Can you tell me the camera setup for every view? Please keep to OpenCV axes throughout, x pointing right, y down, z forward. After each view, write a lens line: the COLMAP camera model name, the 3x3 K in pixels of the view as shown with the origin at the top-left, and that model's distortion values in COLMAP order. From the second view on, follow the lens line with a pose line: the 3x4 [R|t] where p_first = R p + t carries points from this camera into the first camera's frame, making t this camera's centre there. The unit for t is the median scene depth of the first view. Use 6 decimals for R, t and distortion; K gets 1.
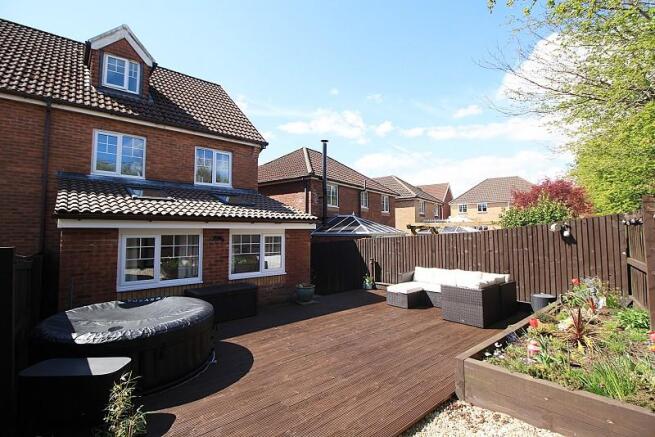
lens RADIAL K [[307.4, 0, 334.5], [0, 307.4, 210.6], [0, 0, 1]] dist [0.001720, -0.012938]
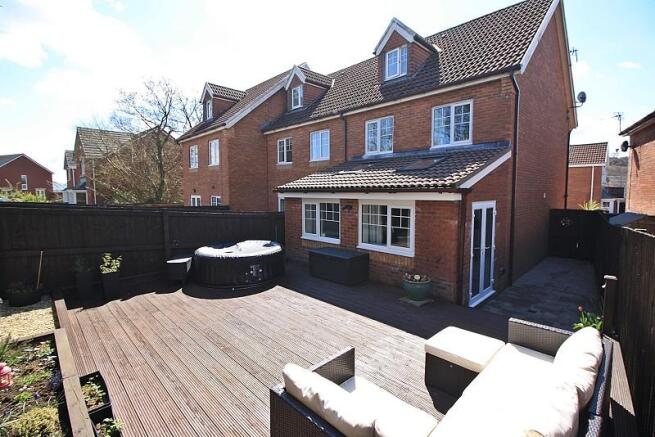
lens RADIAL K [[307.4, 0, 334.5], [0, 307.4, 210.6], [0, 0, 1]] dist [0.001720, -0.012938]
pose [[0.053932, 0.070714, -0.996038, 0.628985], [0.075686, 0.994330, 0.074691, 0.015059], [0.995672, -0.079415, 0.048274, 0.809958]]
